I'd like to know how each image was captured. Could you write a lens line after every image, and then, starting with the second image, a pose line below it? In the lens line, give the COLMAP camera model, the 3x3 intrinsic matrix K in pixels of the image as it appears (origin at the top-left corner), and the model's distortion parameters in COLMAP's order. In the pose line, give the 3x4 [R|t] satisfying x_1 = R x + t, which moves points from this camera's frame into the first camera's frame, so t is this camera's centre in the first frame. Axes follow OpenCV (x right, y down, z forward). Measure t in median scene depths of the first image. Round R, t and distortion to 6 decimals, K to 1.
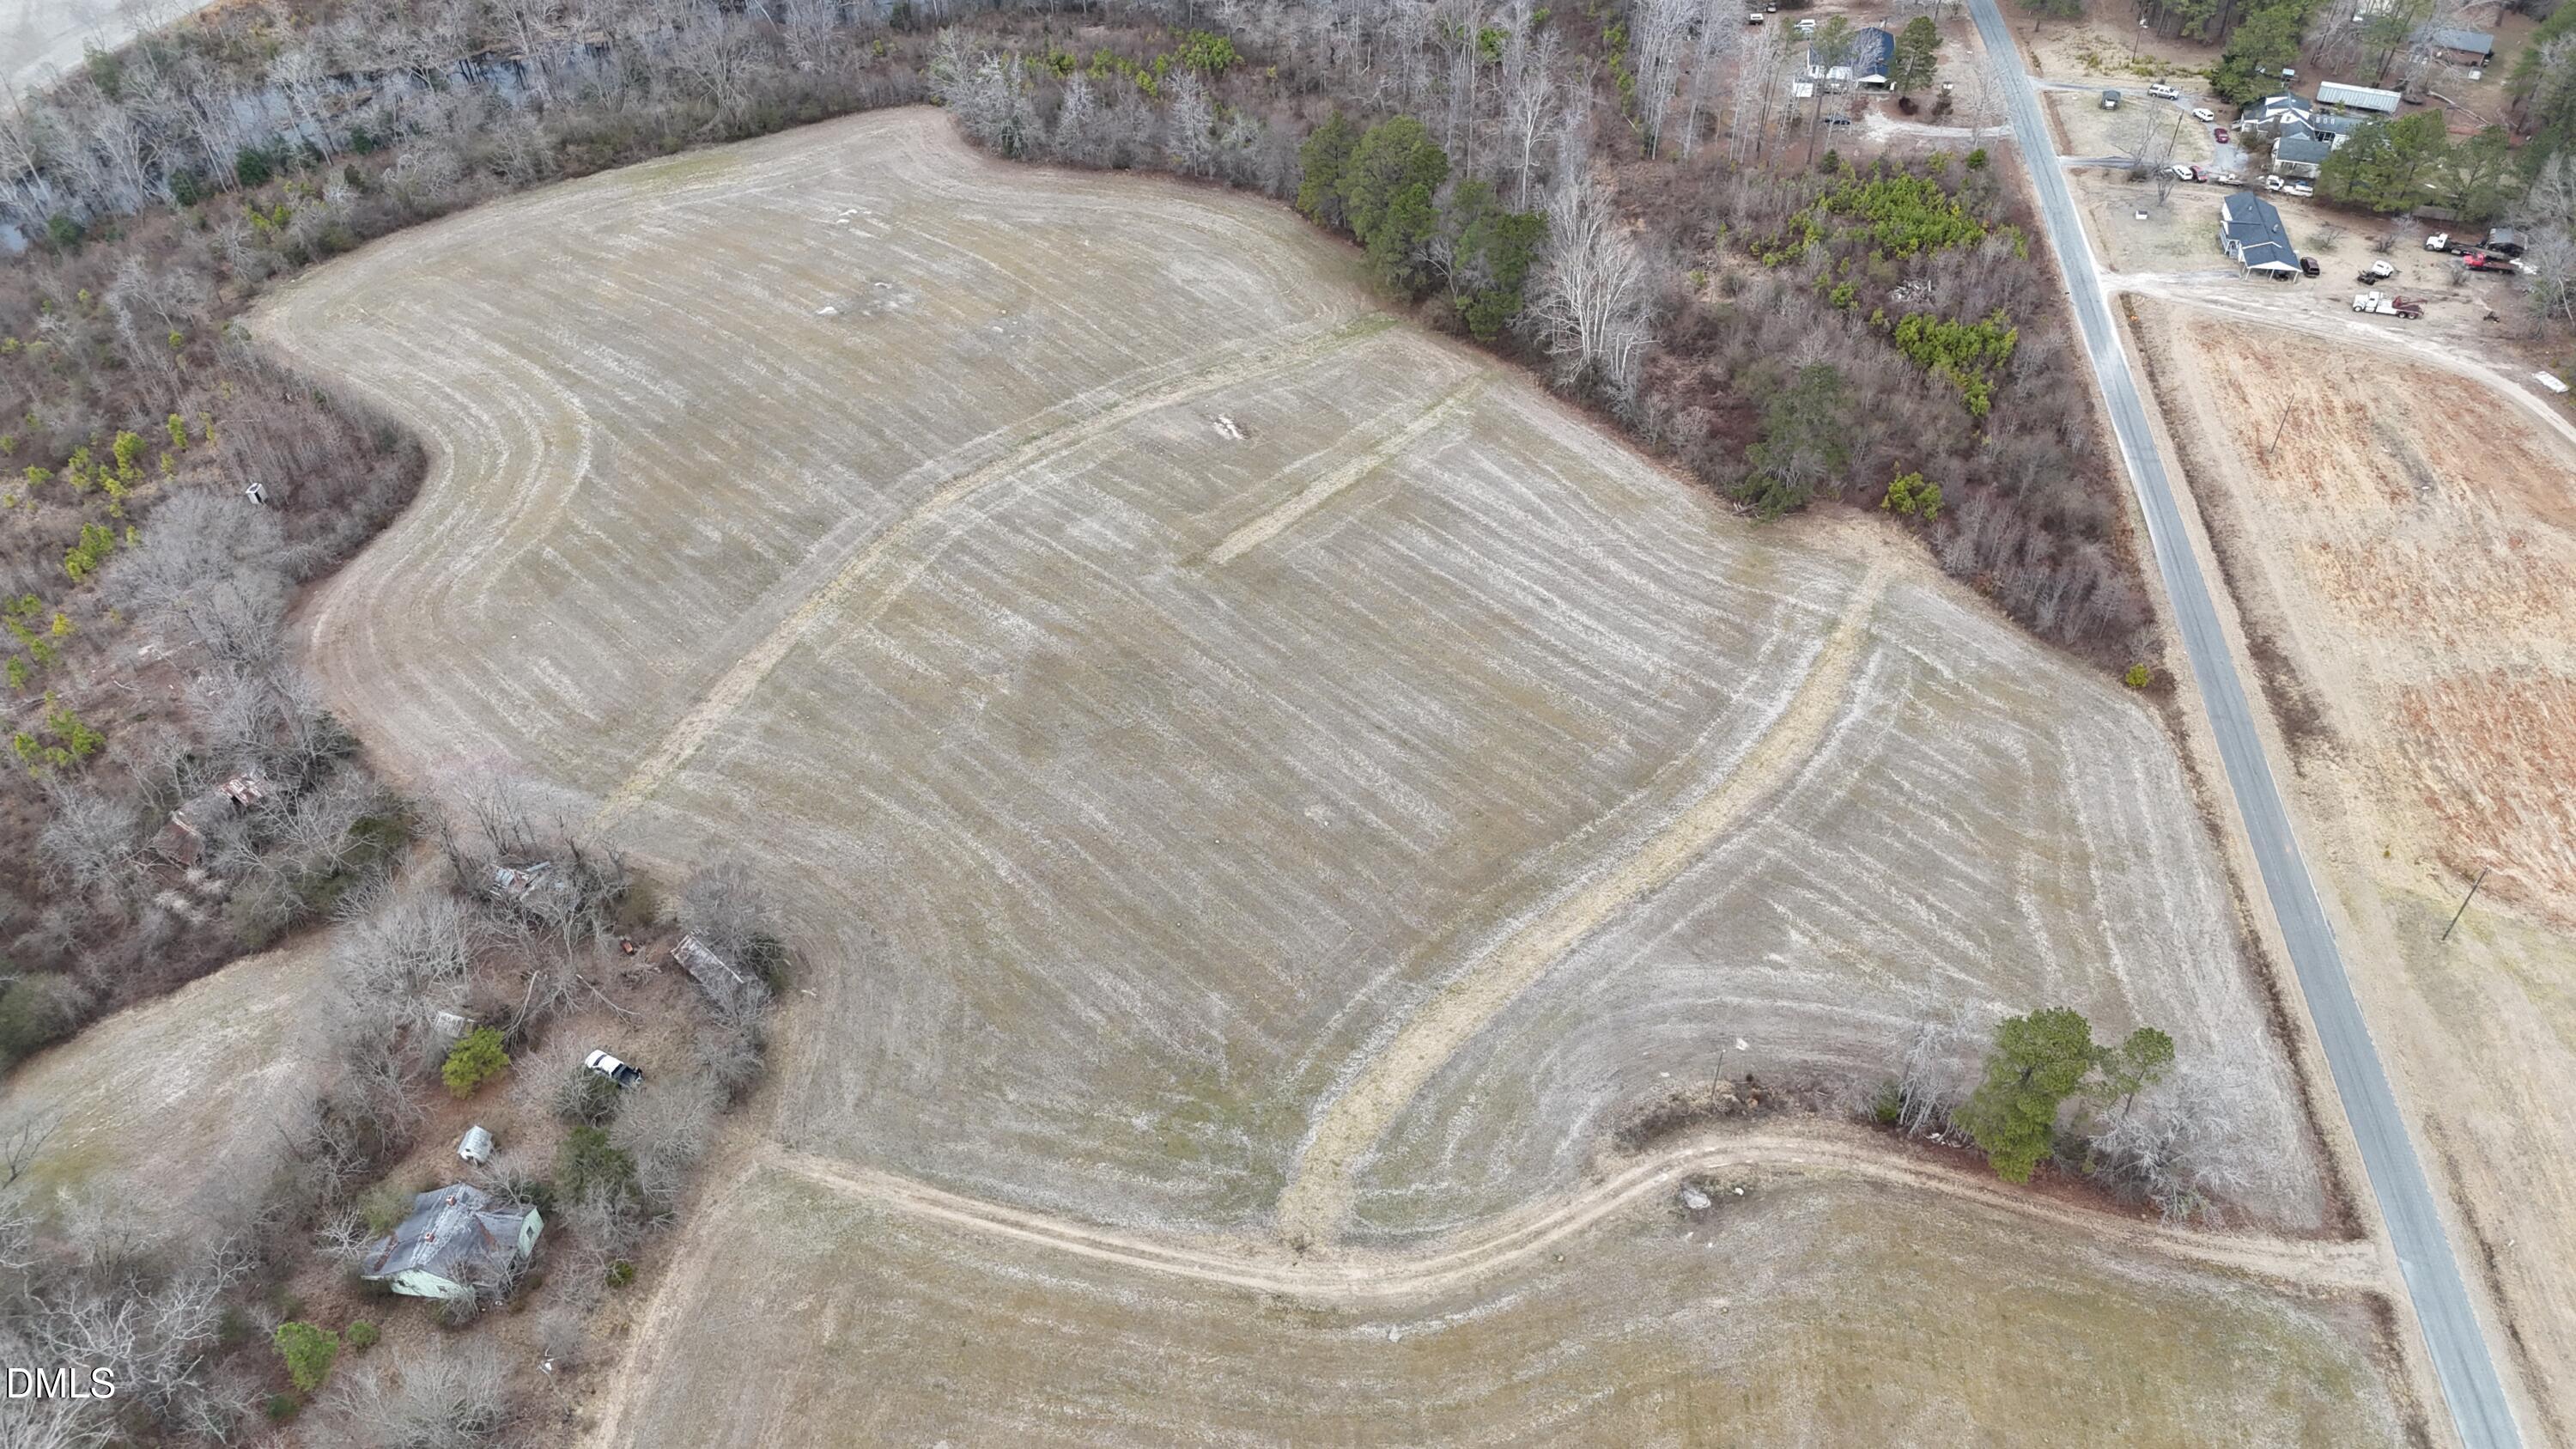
lens RADIAL K [[1892.5, 0, 1291.0], [0, 1892.5, 722.0], [0, 0, 1]] dist [0.067919, -0.056442]
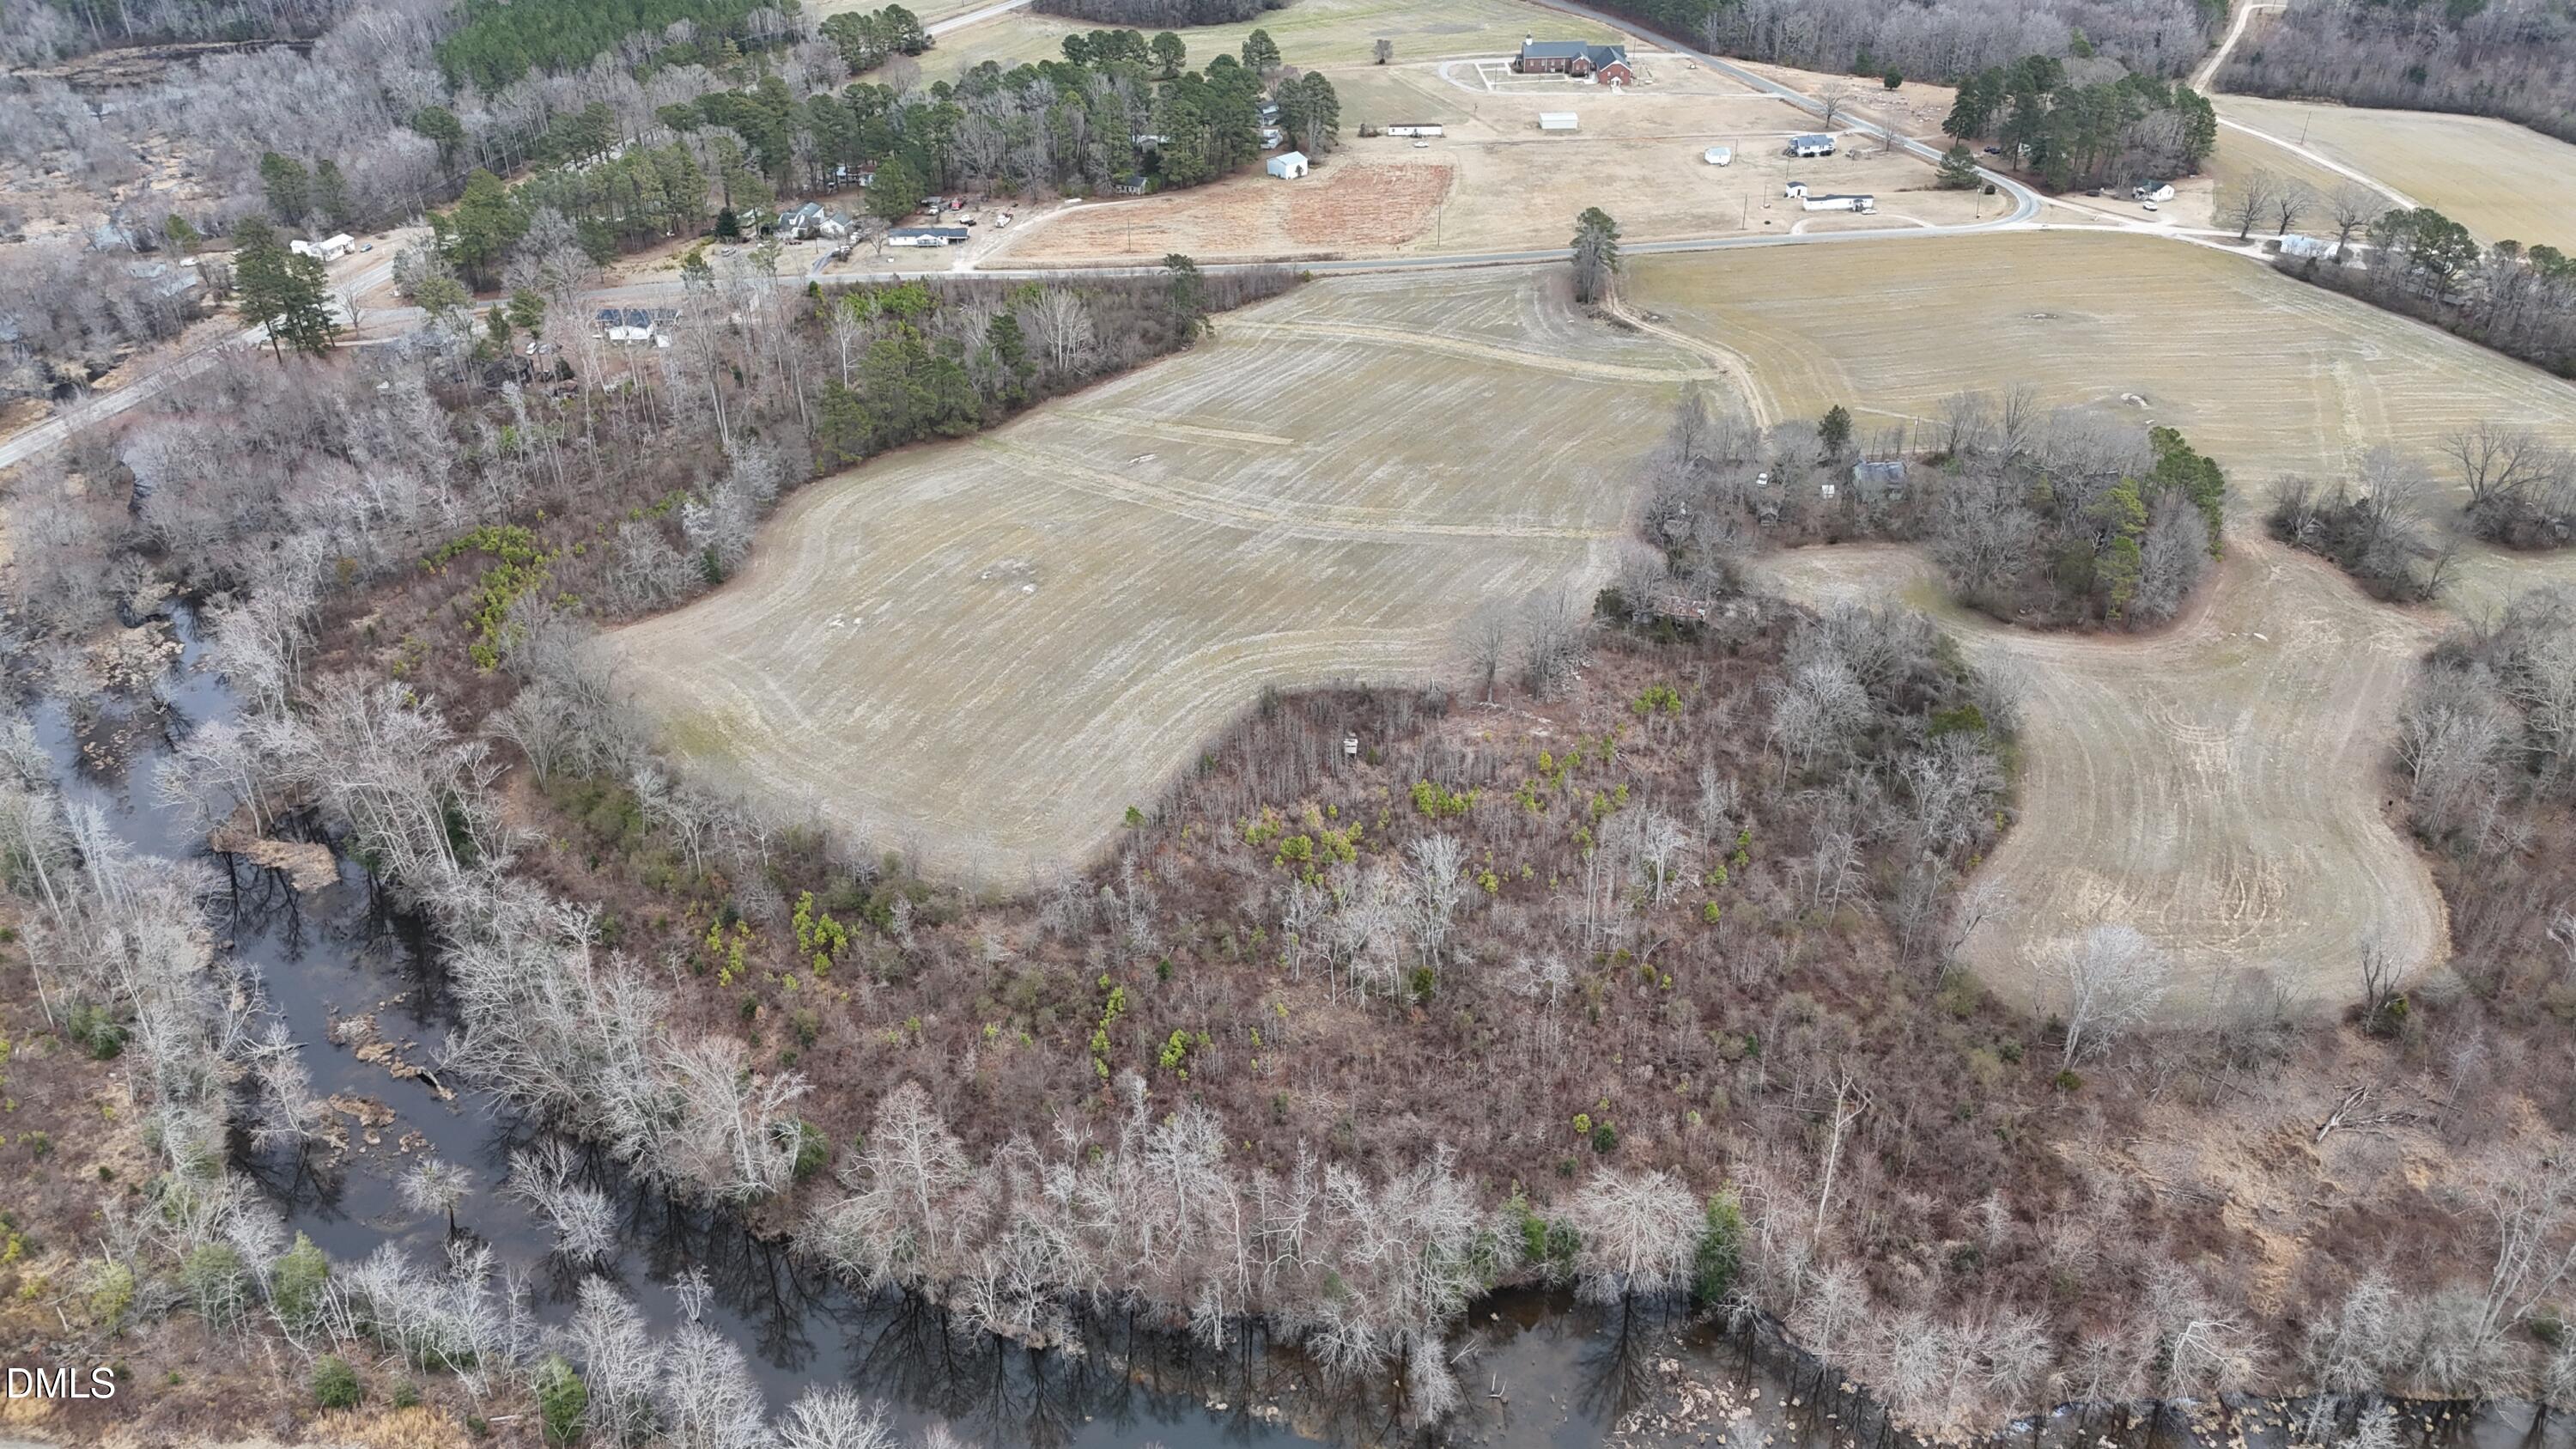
lens RADIAL K [[1881.2, 0, 1291.2], [0, 1881.2, 739.4], [0, 0, 1]] dist [0.074373, -0.068824]
pose [[-0.182049, -0.500746, 0.846234, -1.702096], [0.683617, 0.554140, 0.474970, -0.786267], [-0.706771, 0.664968, 0.241438, 0.834214]]
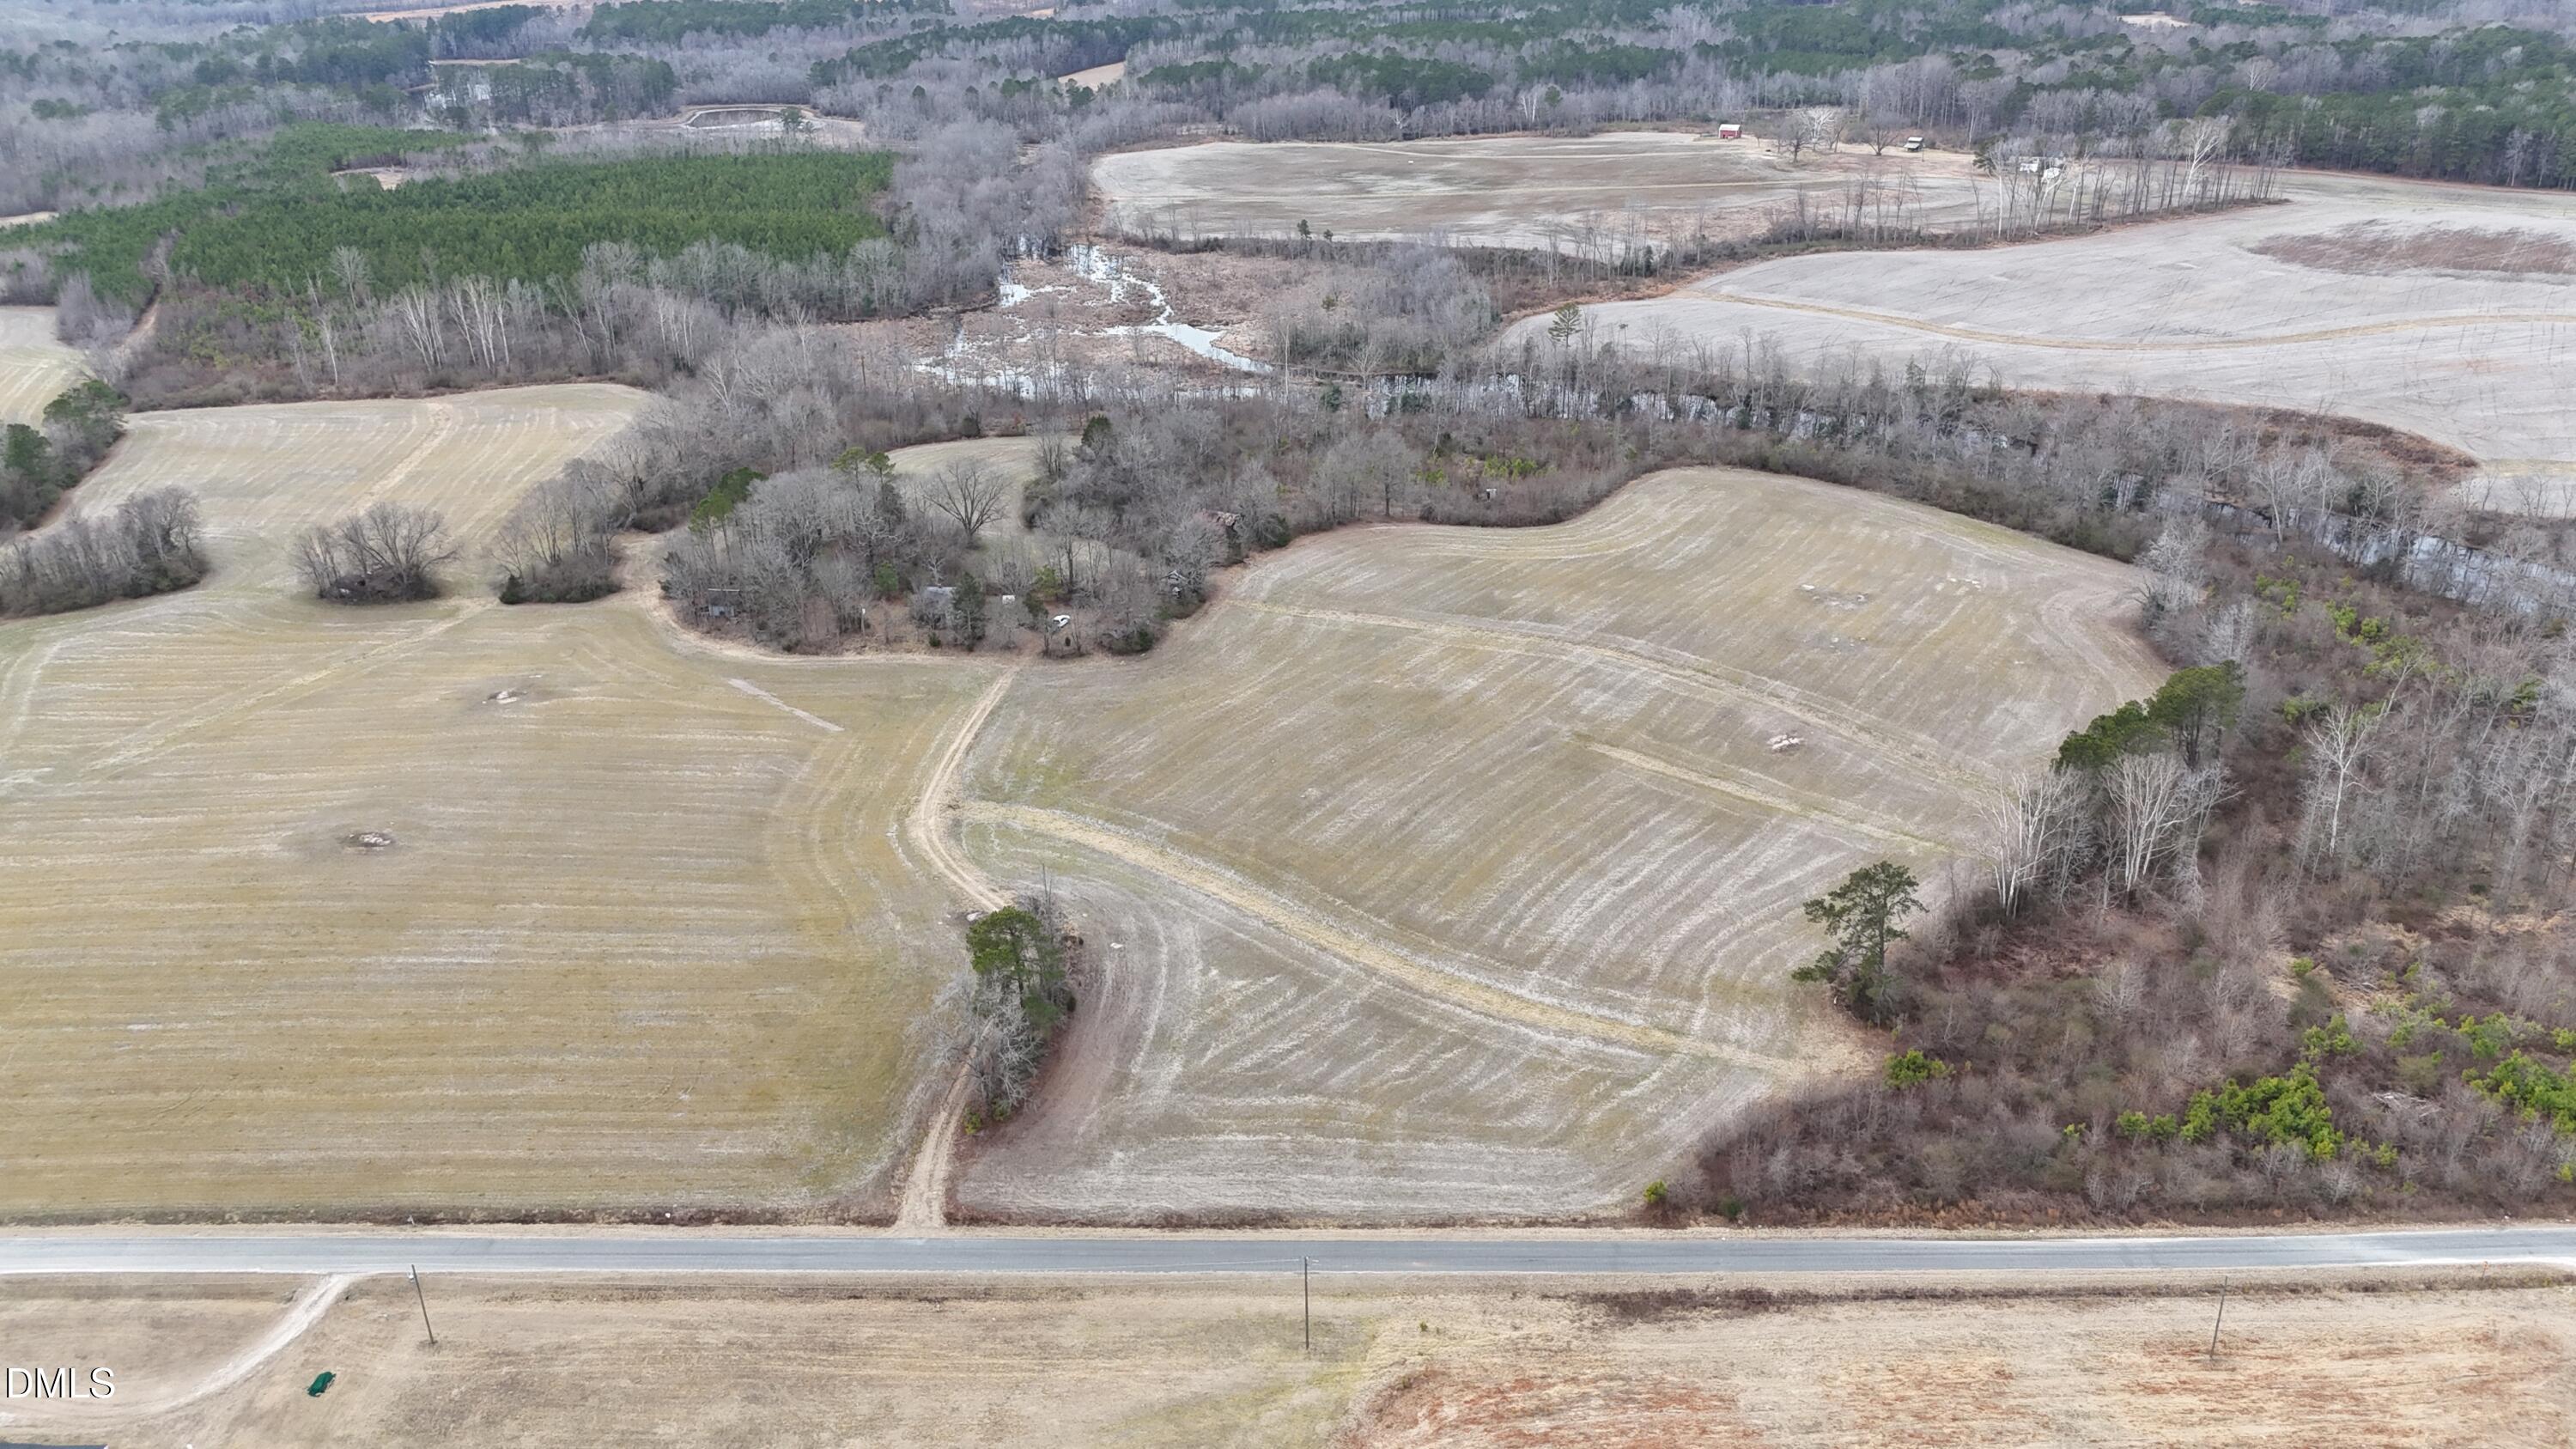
lens RADIAL K [[1892.5, 0, 1291.0], [0, 1892.5, 722.0], [0, 0, 1]] dist [0.067919, -0.056442]
pose [[0.136893, 0.424911, -0.894825, 1.129790], [-0.669353, 0.705579, 0.232647, -0.275141], [0.730224, 0.567106, 0.381004, 0.397032]]
